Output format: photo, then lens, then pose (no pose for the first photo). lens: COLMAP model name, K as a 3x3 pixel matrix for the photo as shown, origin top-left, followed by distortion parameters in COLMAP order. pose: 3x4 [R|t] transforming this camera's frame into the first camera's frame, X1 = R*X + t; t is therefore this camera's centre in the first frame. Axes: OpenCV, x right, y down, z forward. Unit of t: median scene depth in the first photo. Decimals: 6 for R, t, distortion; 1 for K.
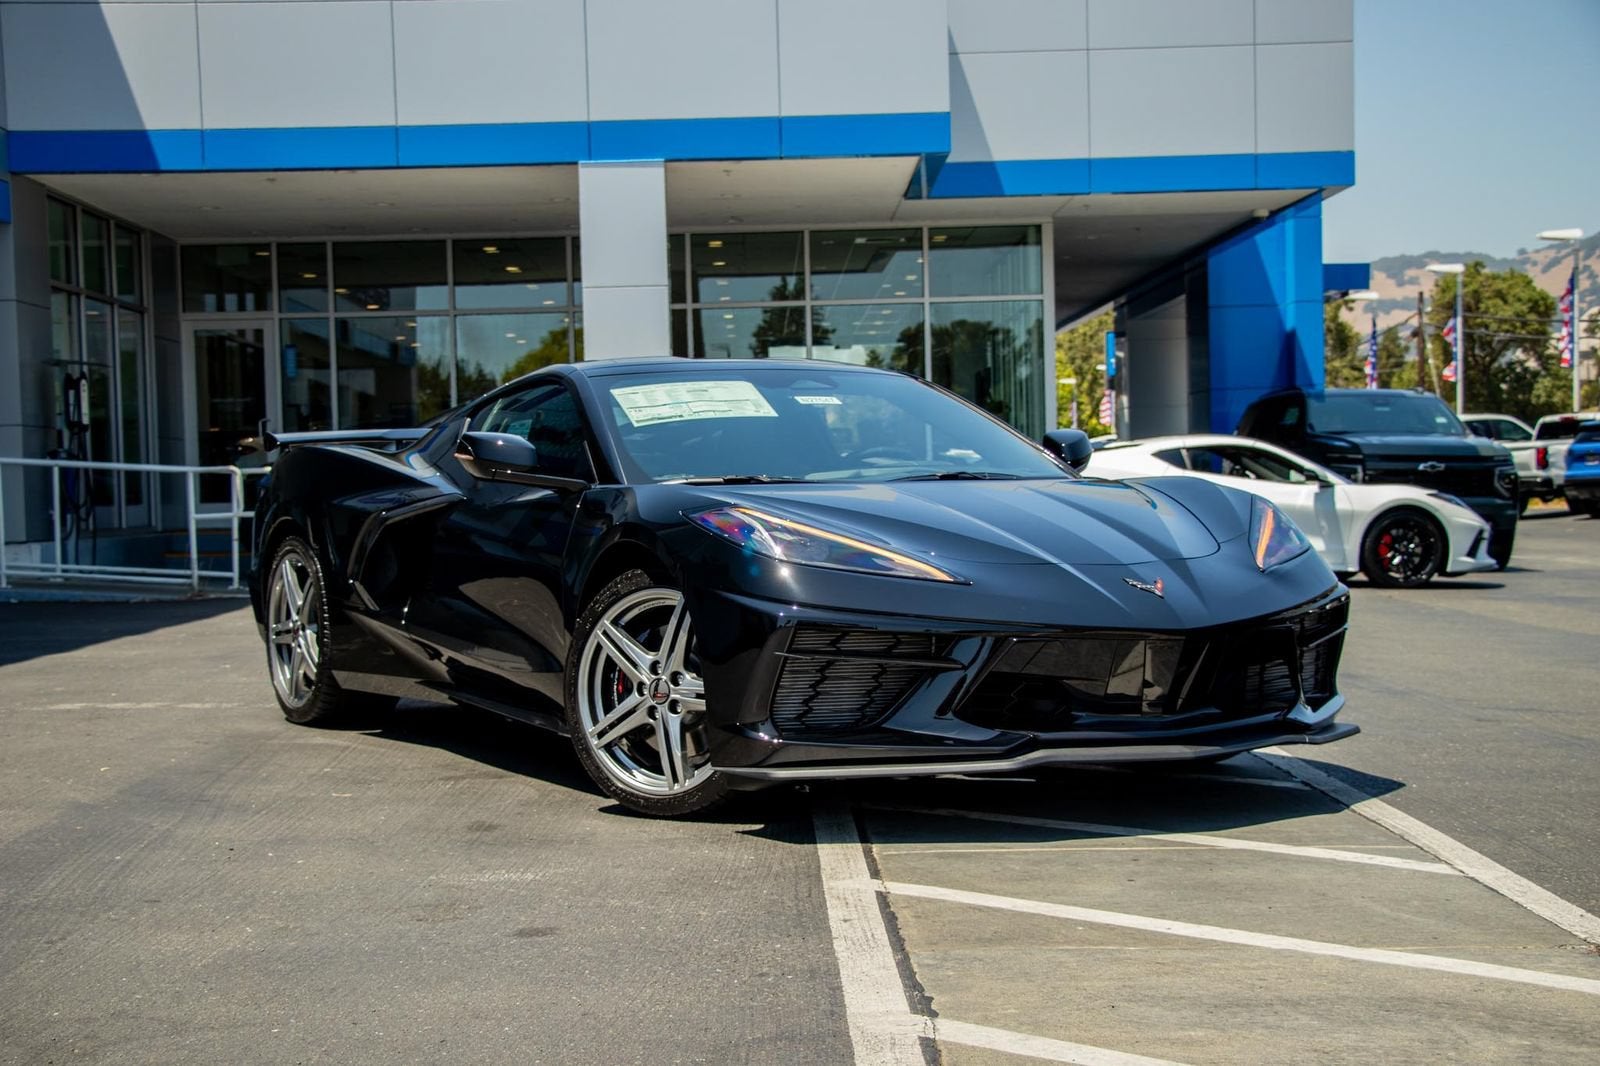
lens RADIAL K [[2396.4, 0, 777.9], [0, 2396.4, 553.7], [0, 0, 1]] dist [0.032269, 0.530763]
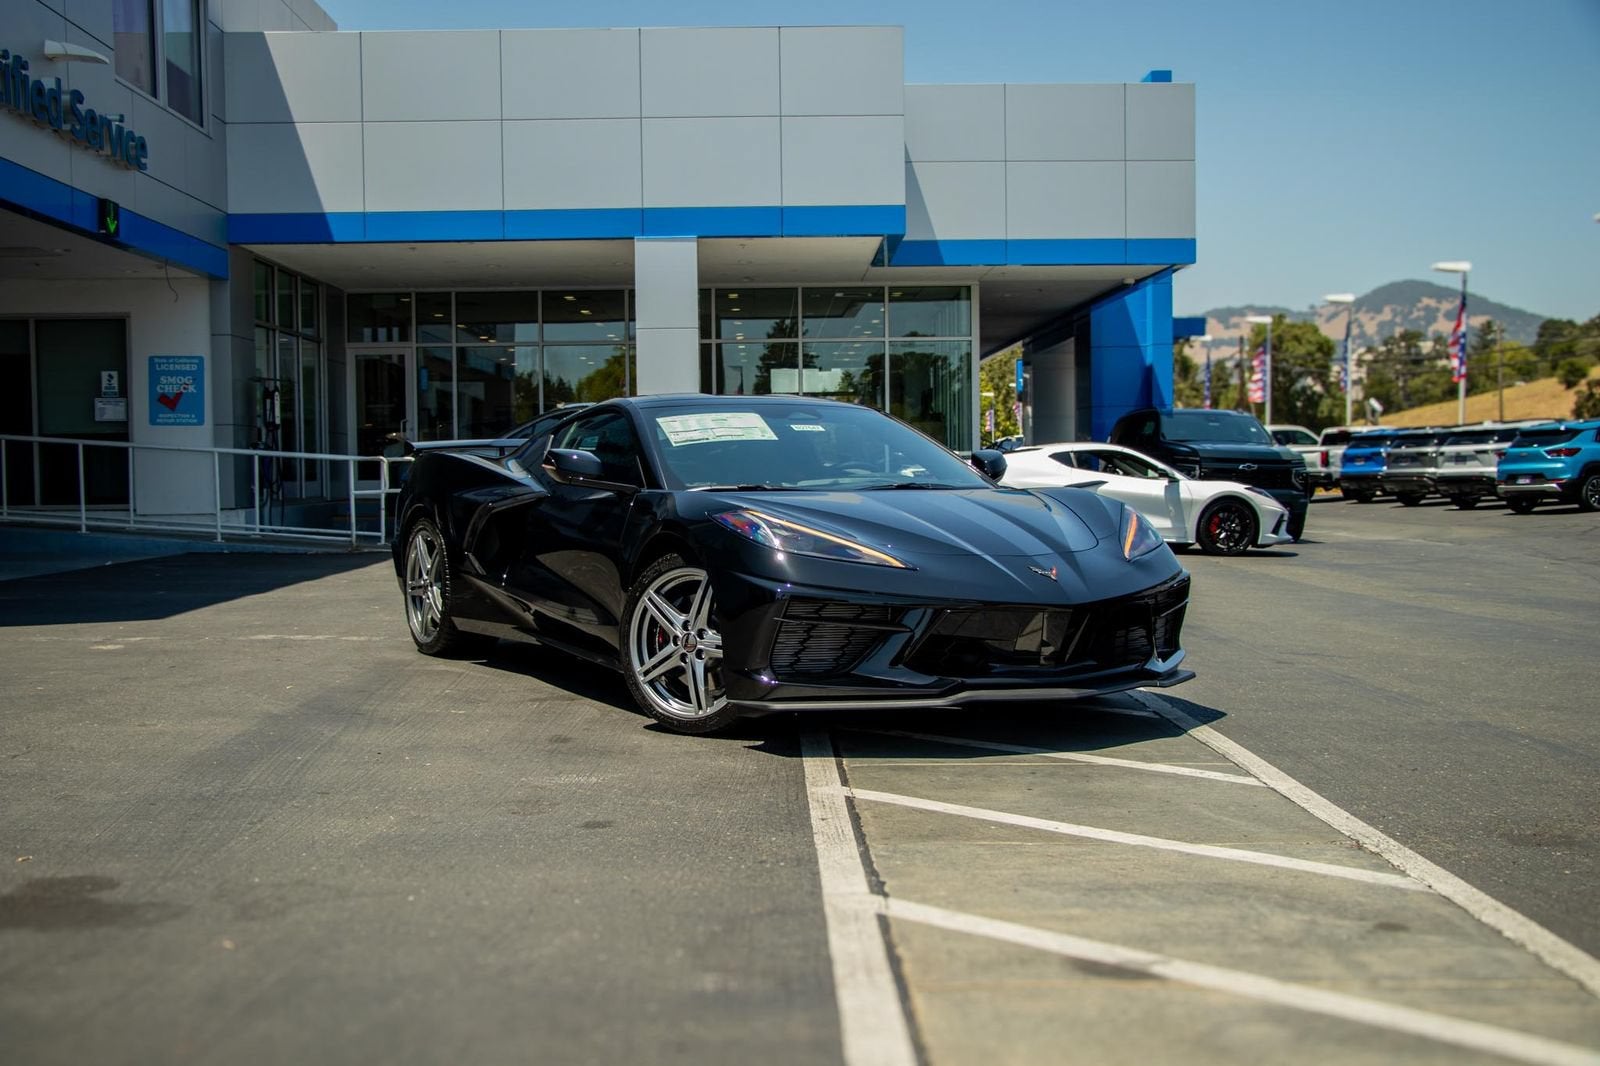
lens RADIAL K [[1746.6, 0, 780.9], [0, 1746.6, 535.9], [0, 0, 1]] dist [-0.085025, 0.218375]
pose [[0.999899, 0.013836, 0.003393, -0.000820], [-0.013875, 0.999836, 0.011656, -0.011362], [-0.003231, -0.011702, 0.999926, 0.001368]]
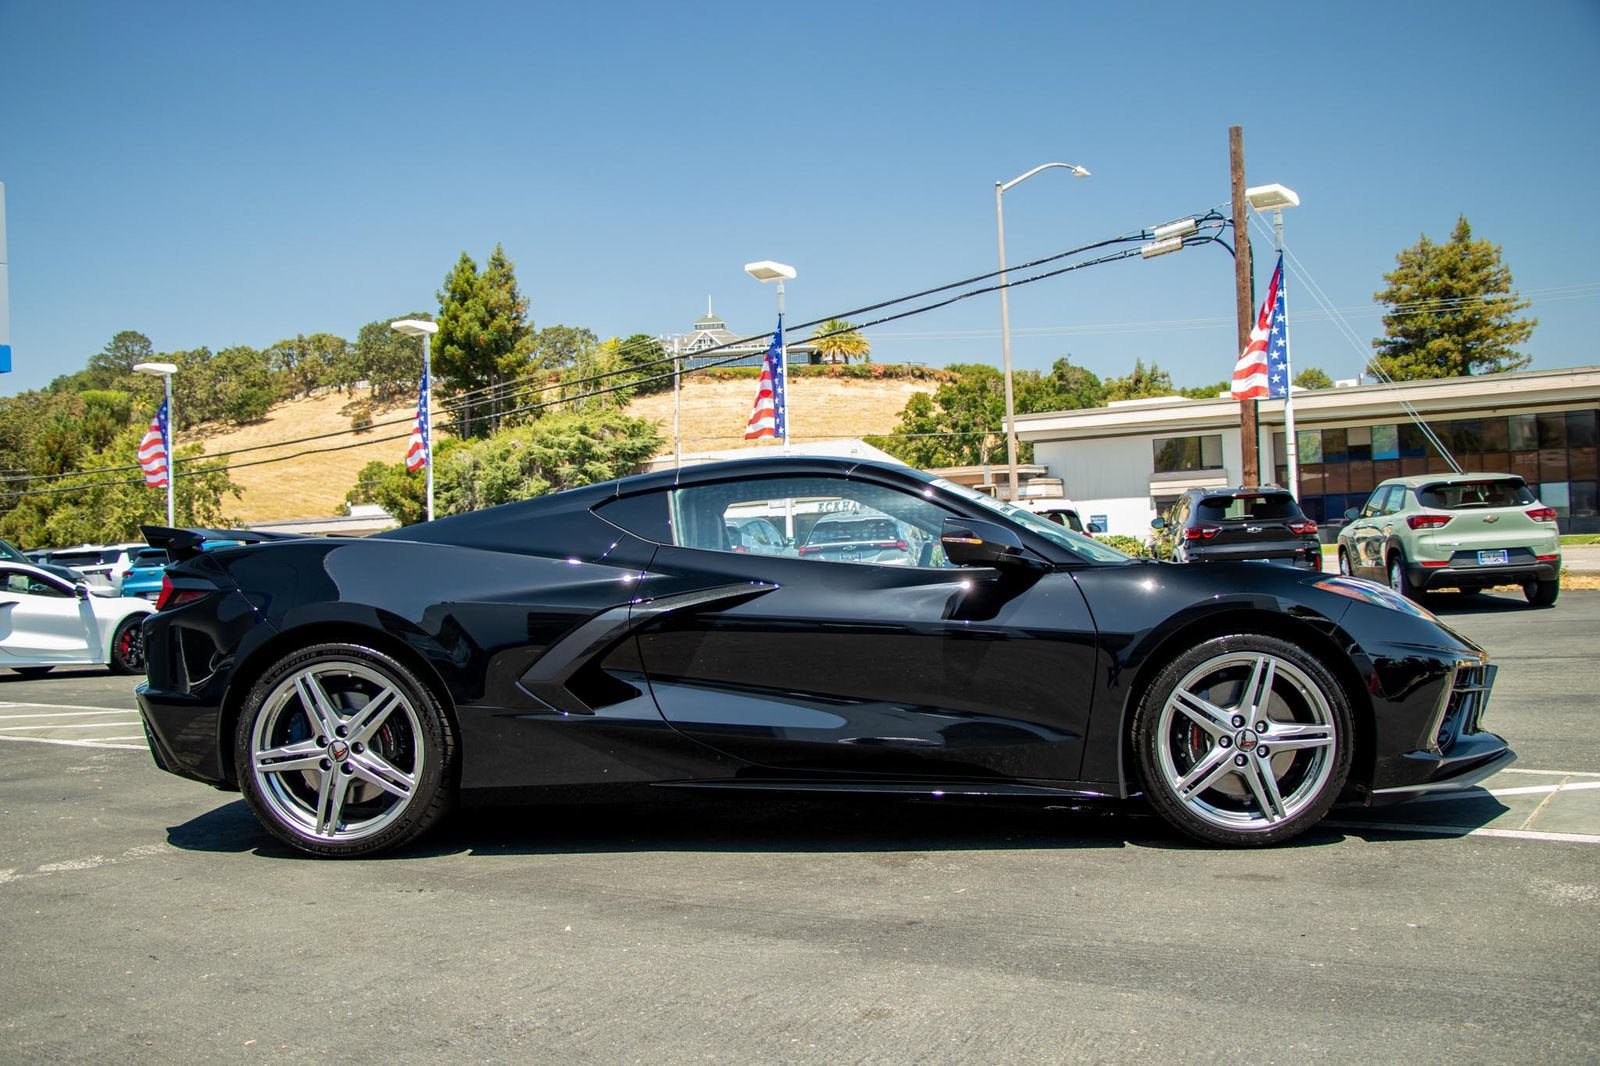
lens RADIAL K [[1525.2, 0, 772.2], [0, 1525.2, 539.2], [0, 0, 1]] dist [-0.130599, 0.228420]
pose [[0.534391, 0.012692, 0.845142, -0.564317], [0.049068, 0.997735, -0.046009, -0.012043], [-0.843812, 0.066057, 0.532558, 0.571673]]
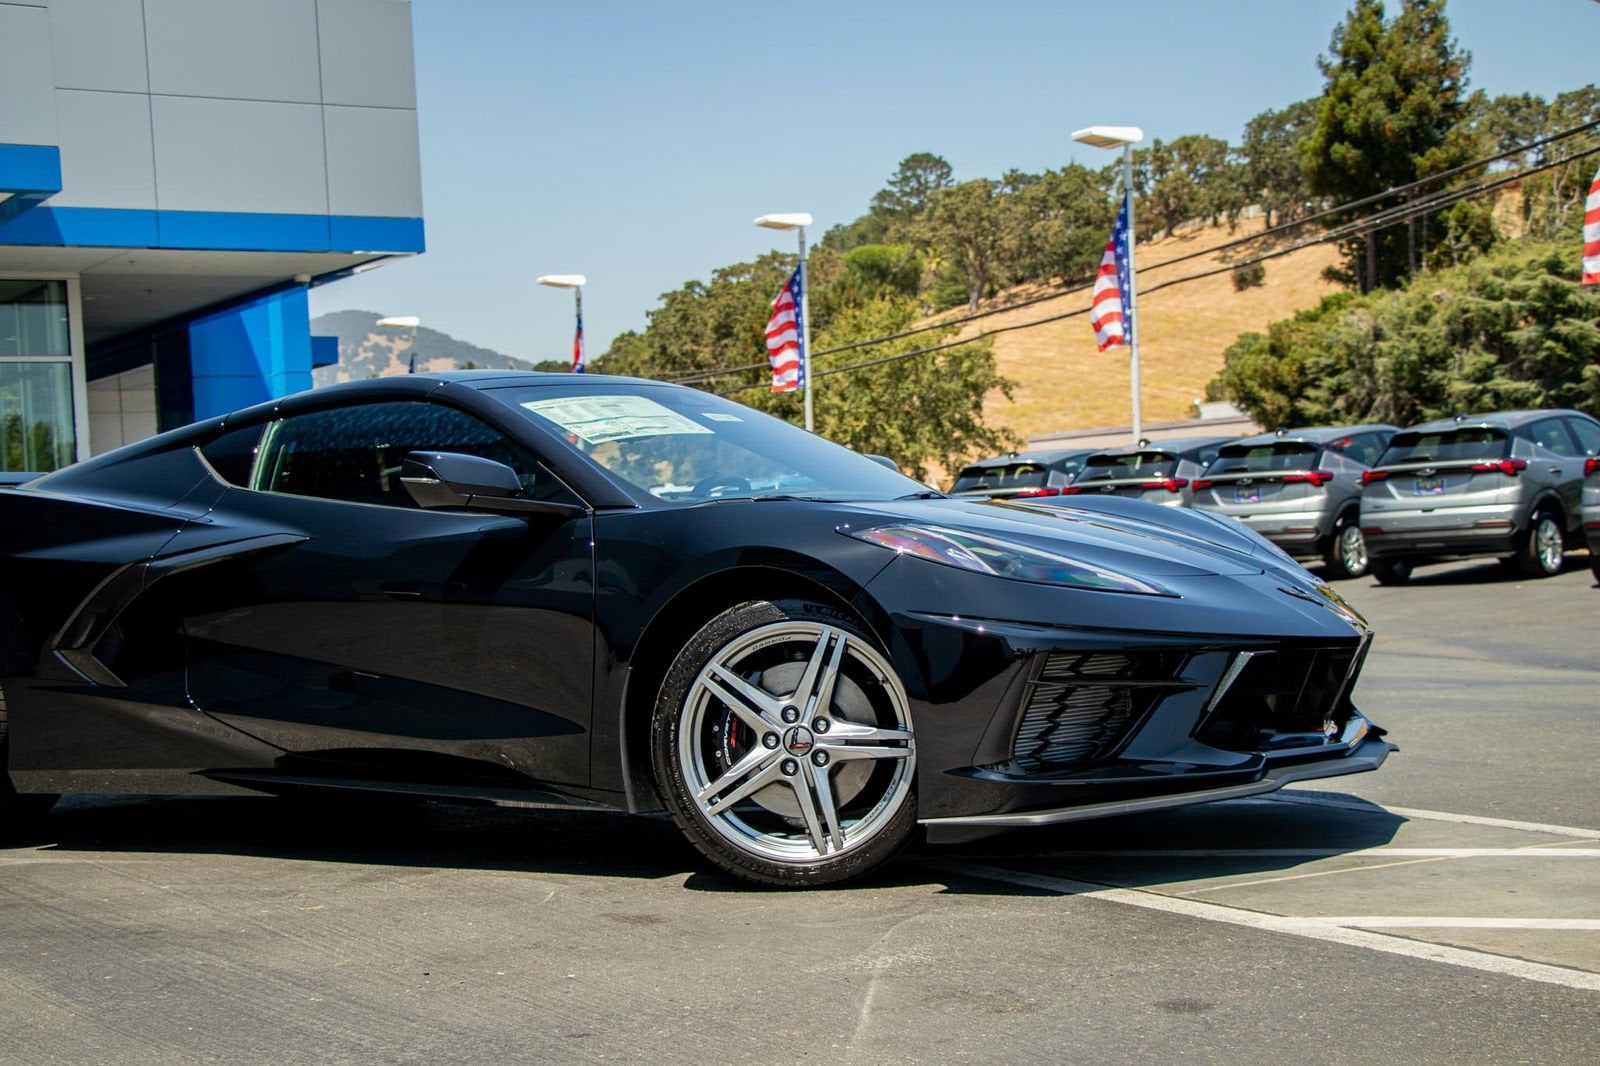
lens RADIAL K [[2396.4, 0, 777.9], [0, 2396.4, 553.7], [0, 0, 1]] dist [0.032269, 0.530763]
pose [[0.865024, -0.023907, 0.501160, -0.340698], [0.042547, 0.998761, -0.025794, 0.008774], [-0.499923, 0.043635, 0.864970, 0.184973]]
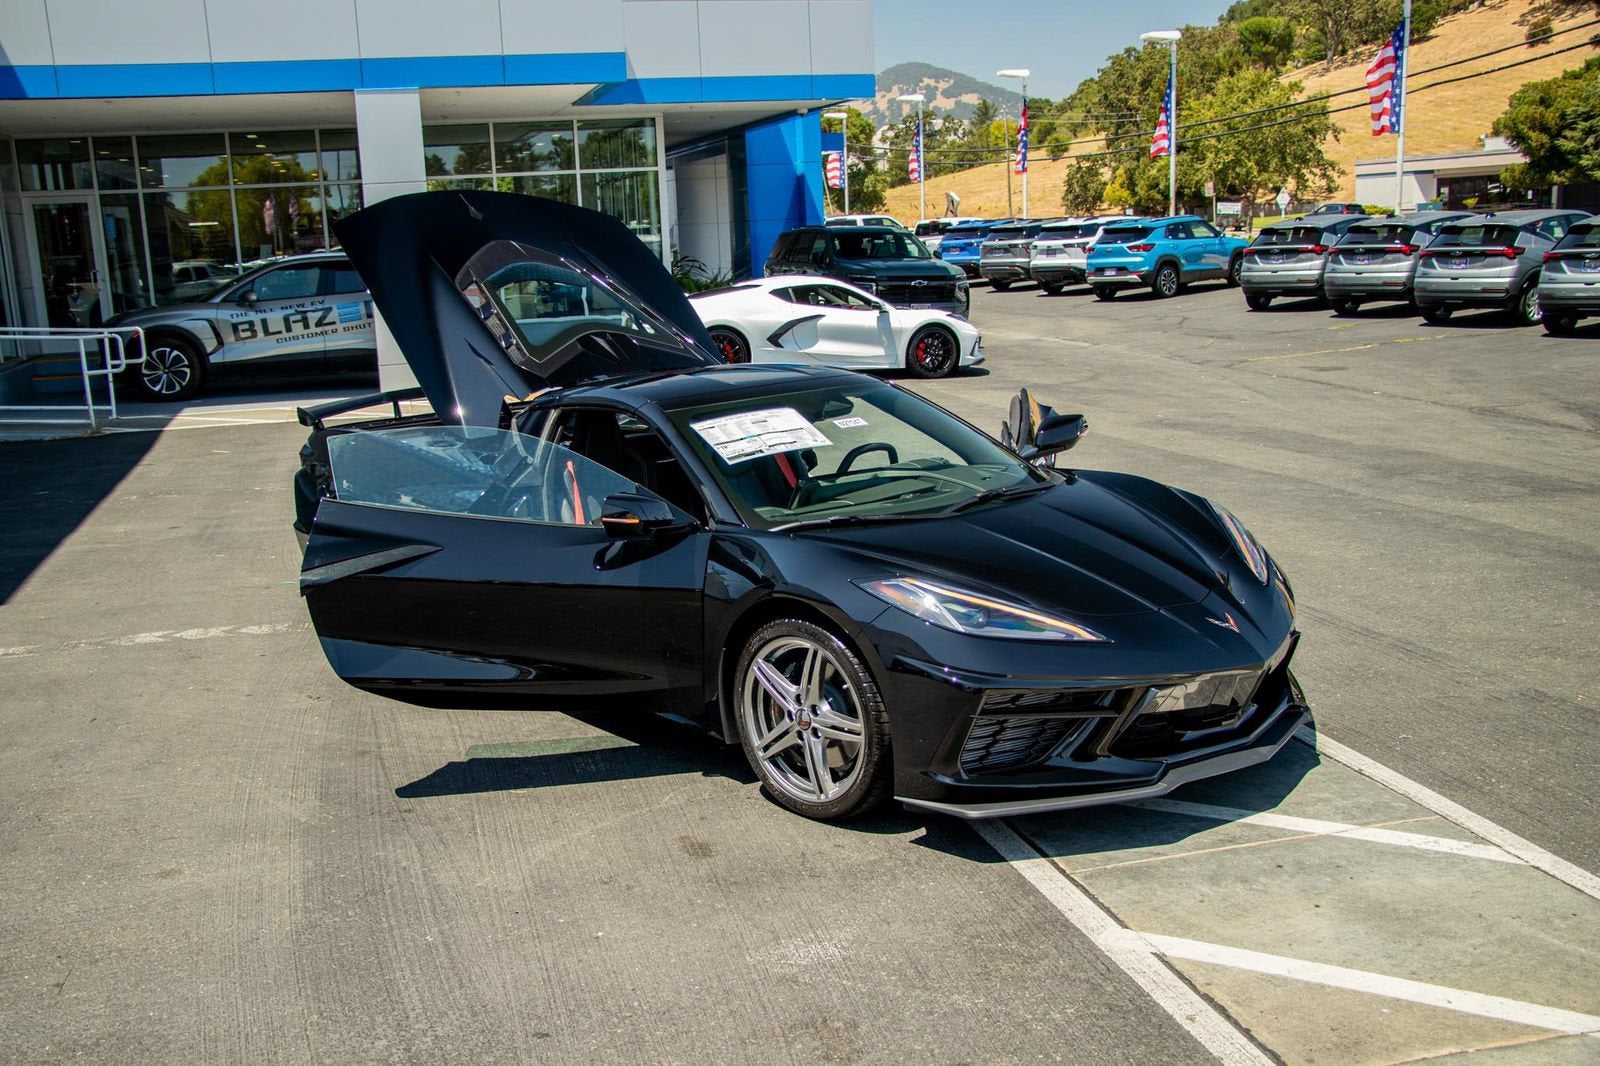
lens RADIAL K [[1525.2, 0, 772.2], [0, 1525.2, 539.2], [0, 0, 1]] dist [-0.130599, 0.228420]
pose [[0.966373, -0.070217, 0.247371, -0.184331], [0.027683, 0.984813, 0.171396, -0.116624], [-0.255649, -0.158785, 0.953641, 0.205704]]
